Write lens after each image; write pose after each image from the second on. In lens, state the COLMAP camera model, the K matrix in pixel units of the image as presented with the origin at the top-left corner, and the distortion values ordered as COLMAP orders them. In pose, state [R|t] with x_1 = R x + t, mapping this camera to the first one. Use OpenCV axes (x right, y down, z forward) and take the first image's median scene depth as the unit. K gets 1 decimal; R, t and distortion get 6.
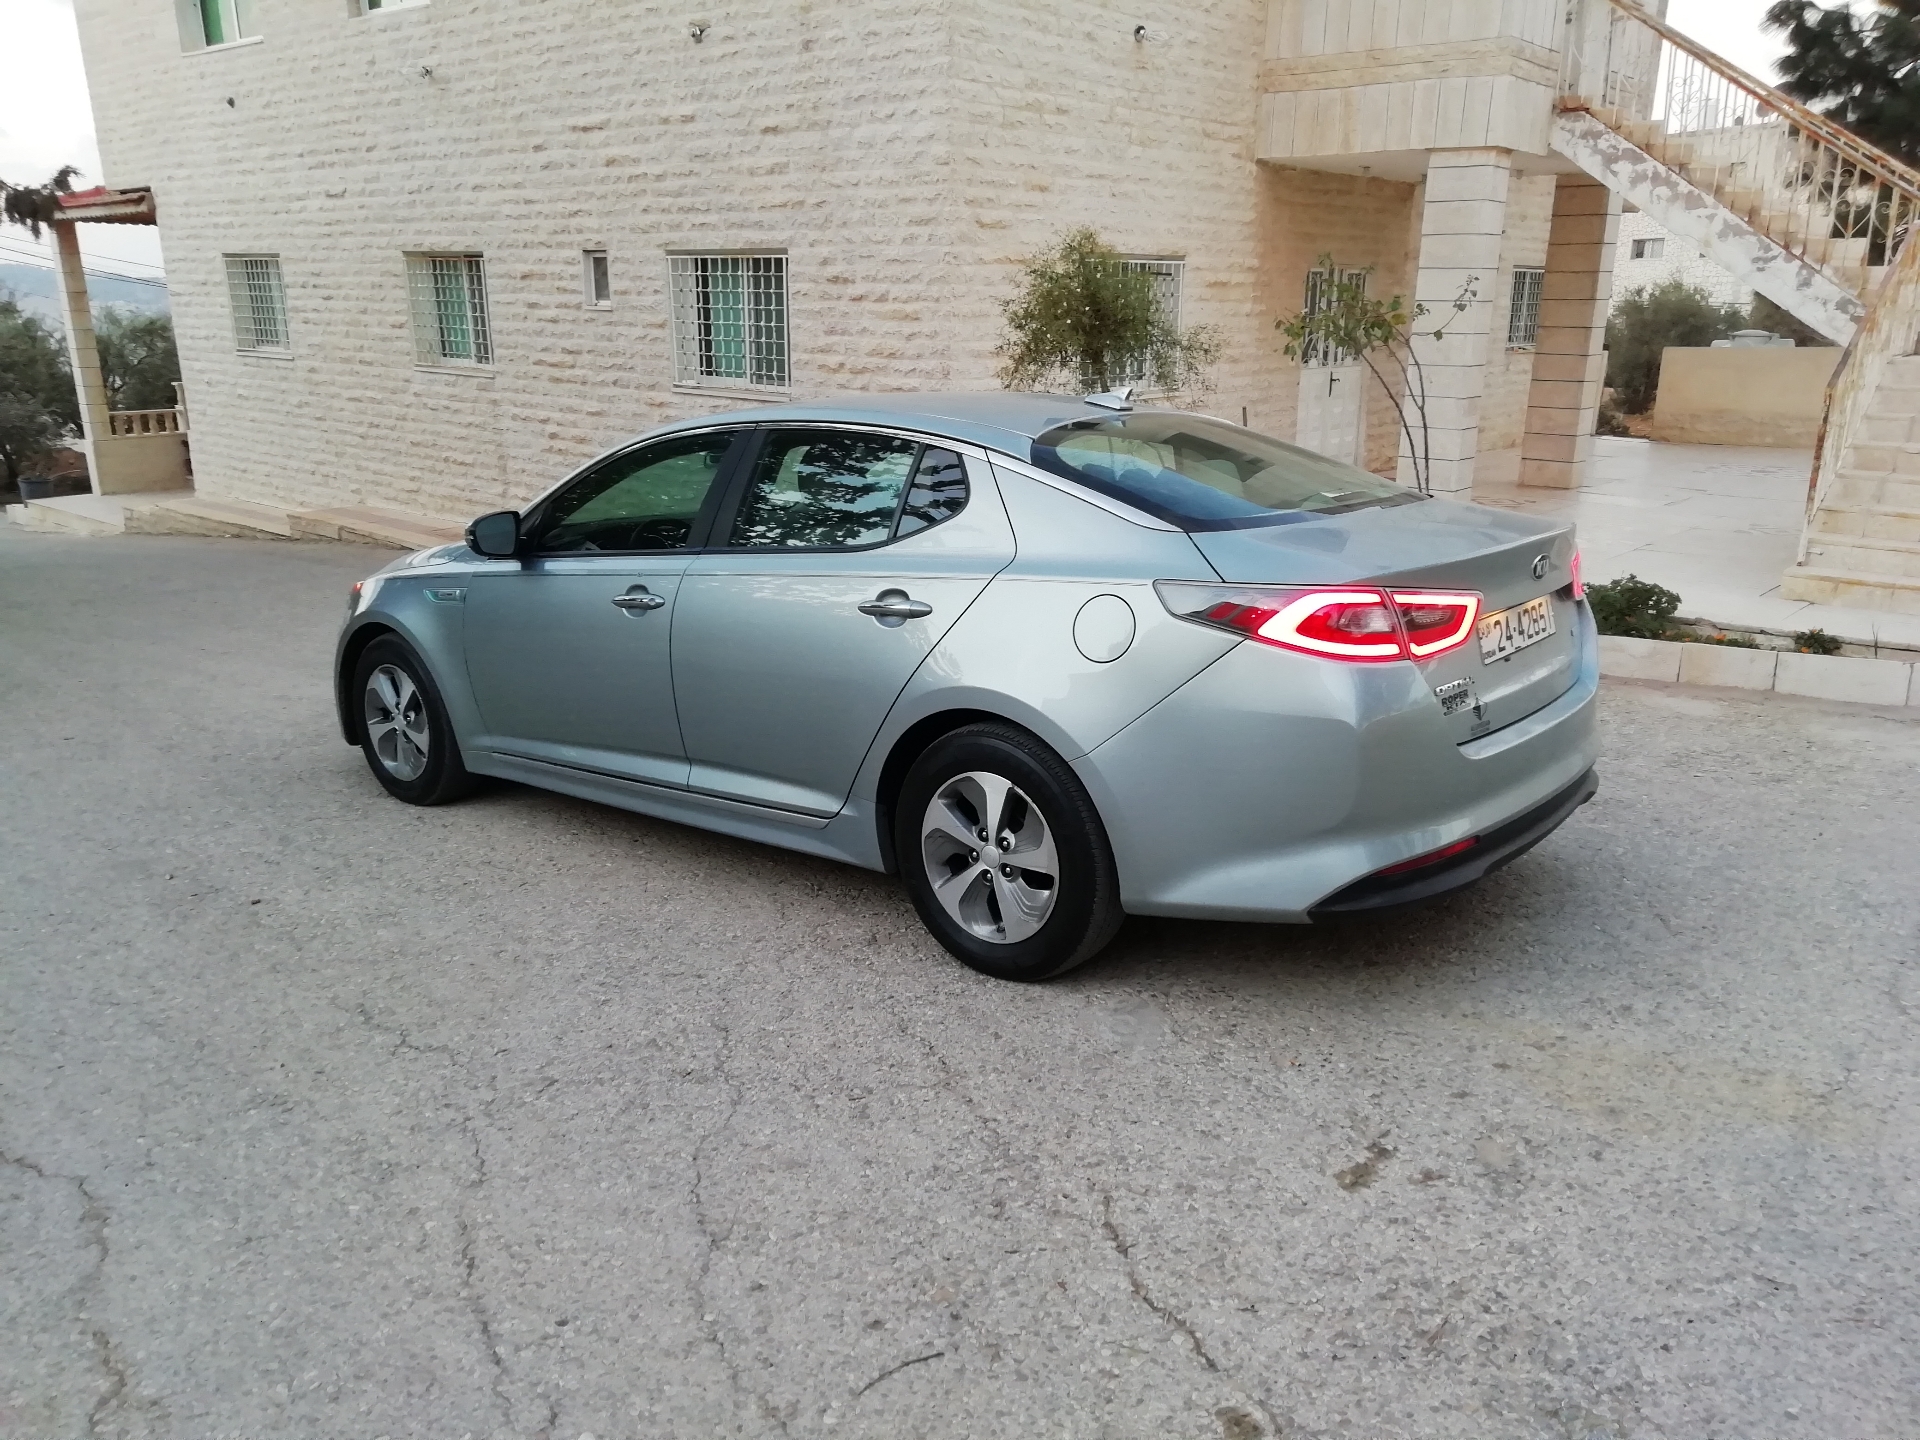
lens RADIAL K [[1430.9, 0, 973.5], [0, 1430.9, 725.6], [0, 0, 1]] dist [0.046208, -0.040542]
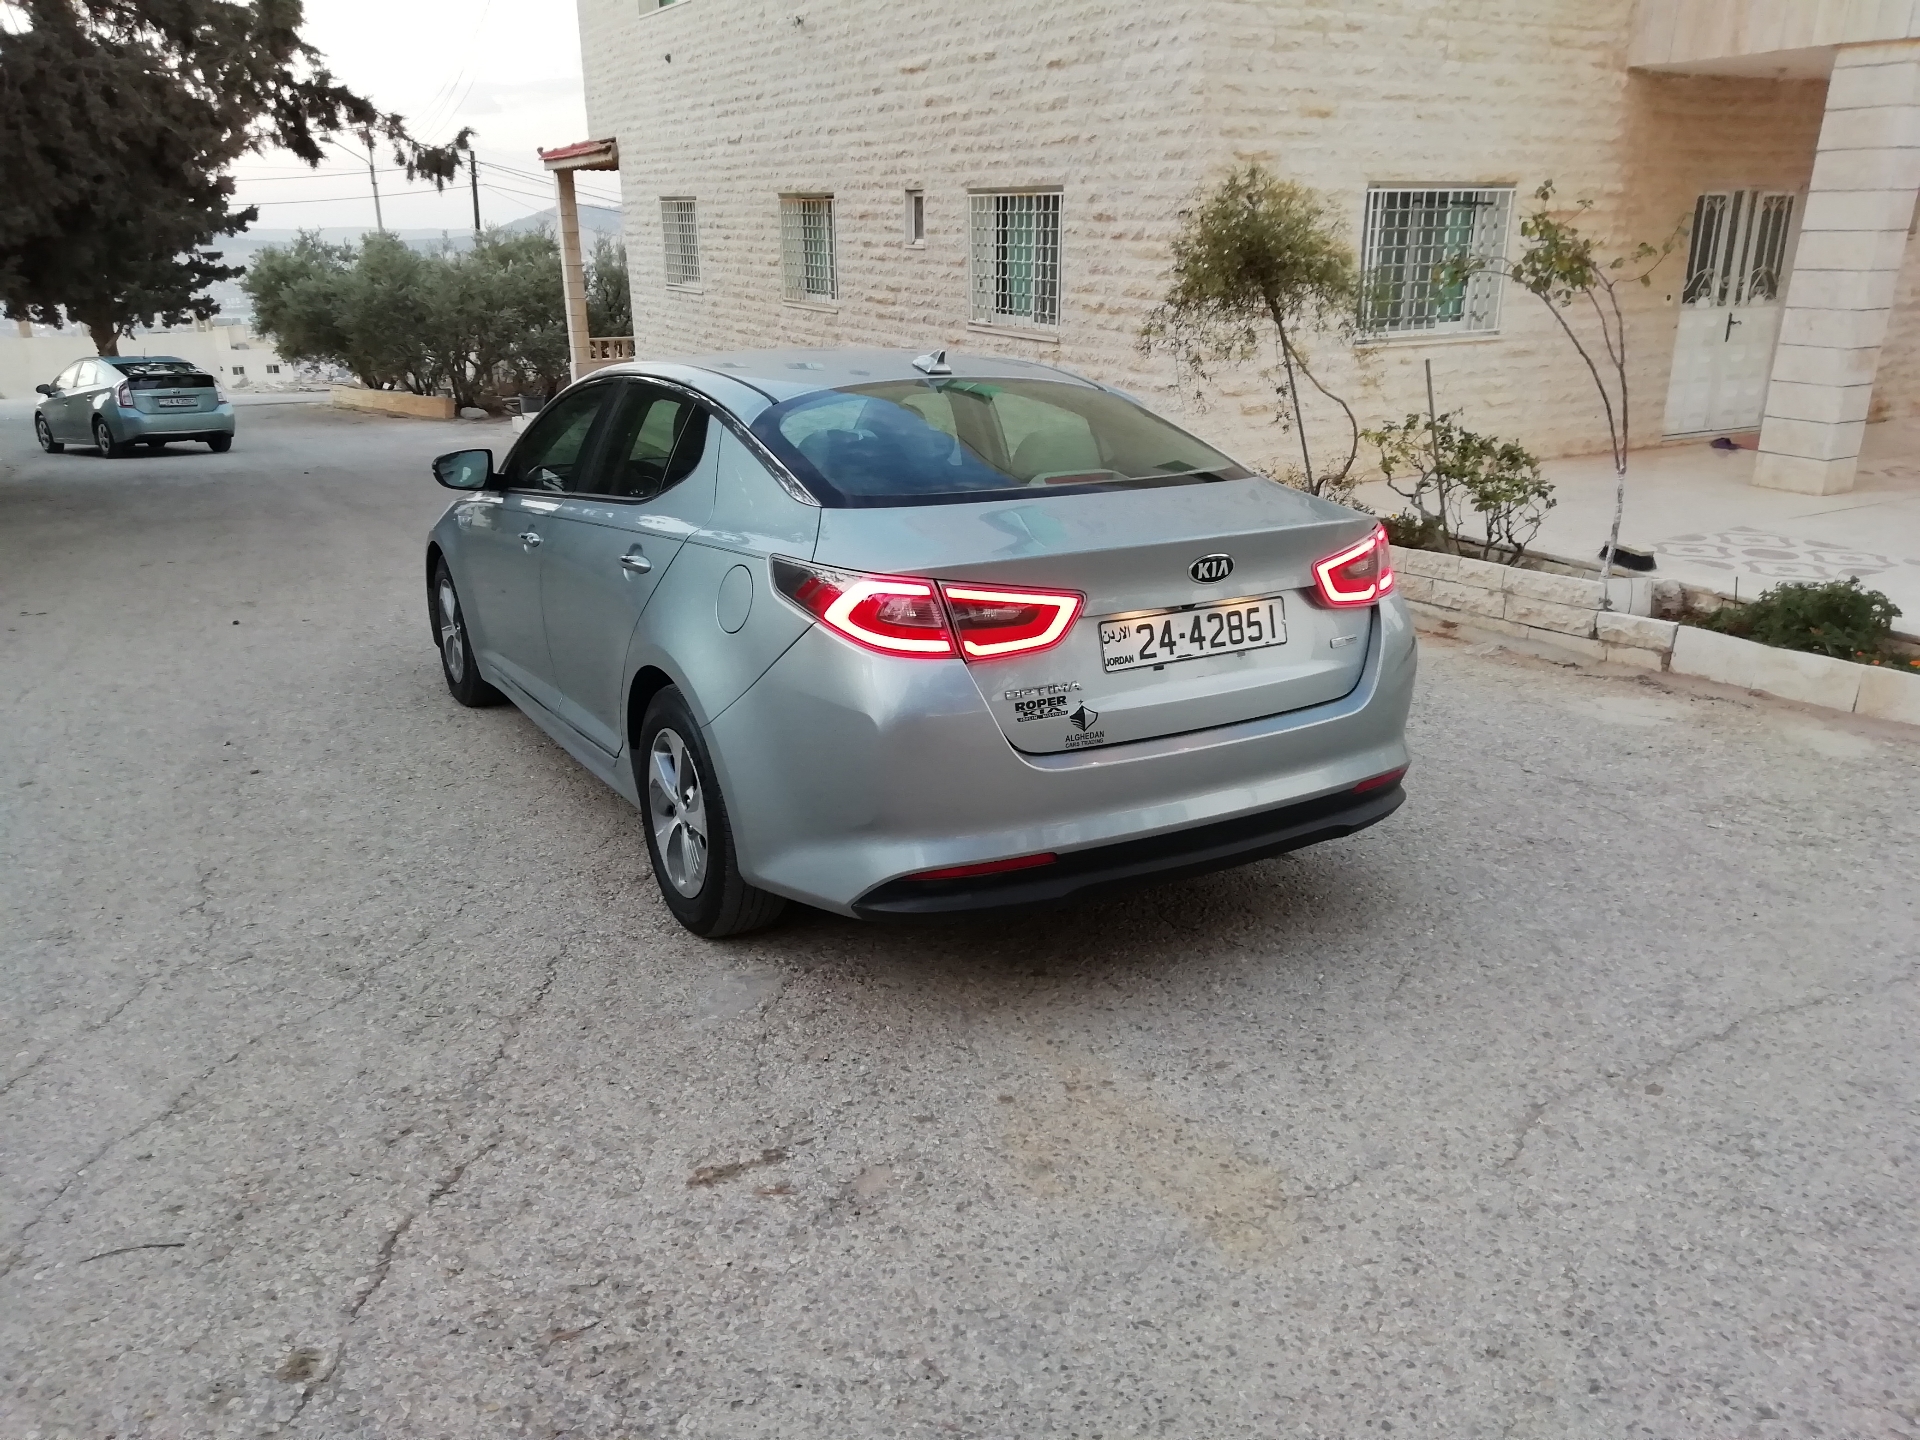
lens RADIAL K [[1430.9, 0, 973.5], [0, 1430.9, 725.6], [0, 0, 1]] dist [0.046208, -0.040542]
pose [[0.937029, 0.106569, -0.332596, 0.177455], [-0.090906, 0.993906, 0.062351, -0.017356], [0.337213, -0.028190, 0.941006, 0.033947]]
